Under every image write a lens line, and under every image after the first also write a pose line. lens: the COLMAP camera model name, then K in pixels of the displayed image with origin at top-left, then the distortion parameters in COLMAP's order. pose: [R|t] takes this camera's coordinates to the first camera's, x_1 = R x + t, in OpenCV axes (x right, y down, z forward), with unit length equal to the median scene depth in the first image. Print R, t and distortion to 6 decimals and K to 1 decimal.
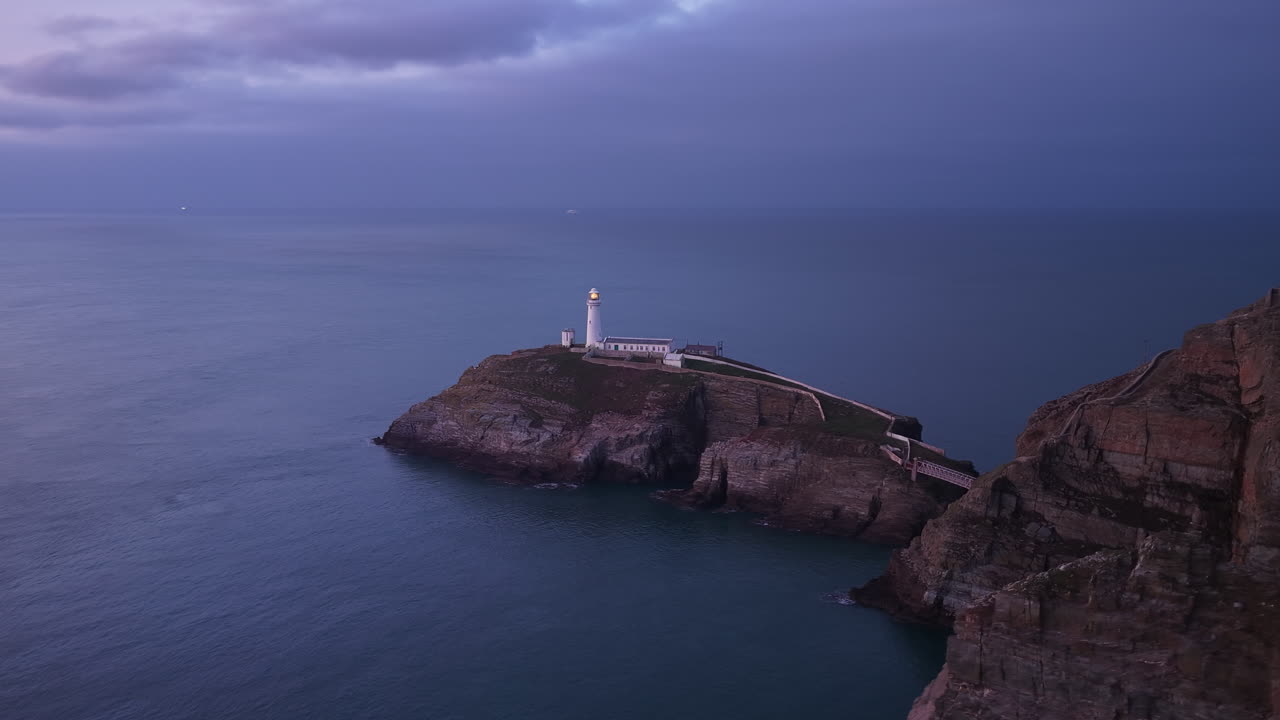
lens RADIAL K [[1075.8, 0, 640.8], [0, 1075.8, 357.7], [0, 0, 1]] dist [-0.000217, -0.002169]
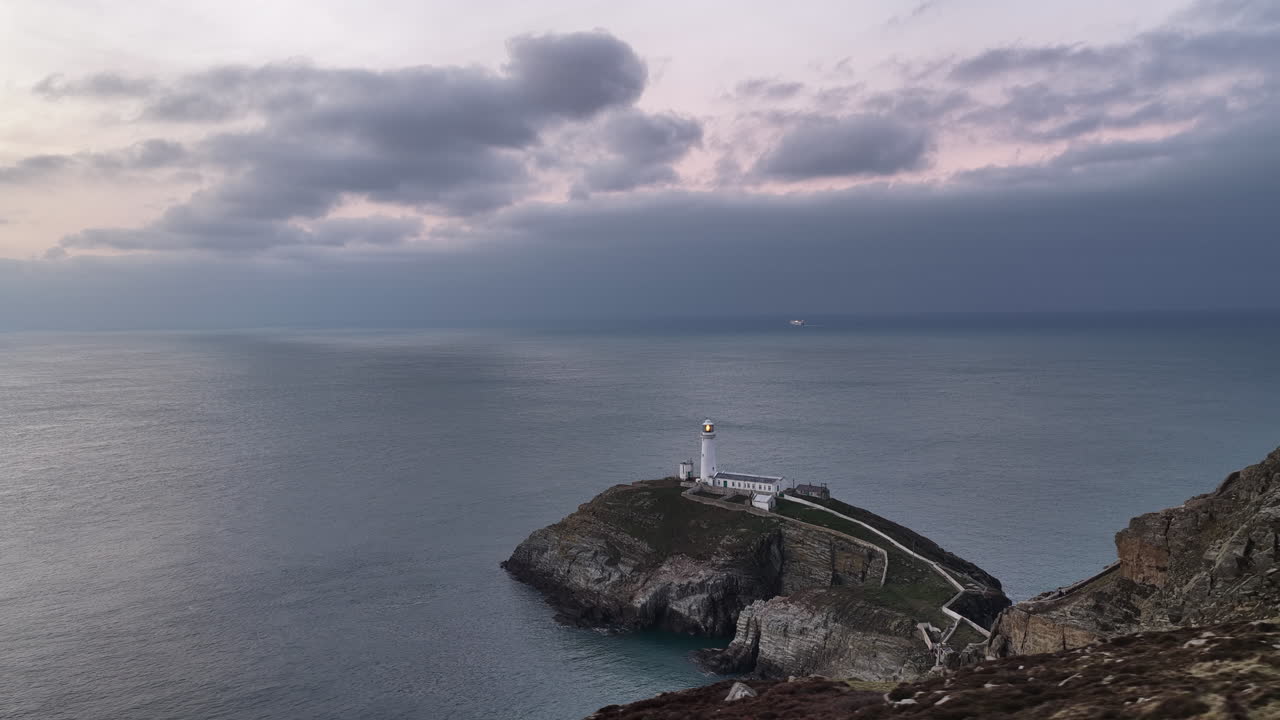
lens RADIAL K [[1075.8, 0, 640.3], [0, 1075.8, 362.8], [0, 0, 1]] dist [-0.000217, -0.002169]
pose [[0.928470, 0.005495, -0.371367, 0.291697], [-0.040343, 0.995466, -0.086135, -0.034903], [0.369210, 0.094956, 0.924482, 0.107783]]
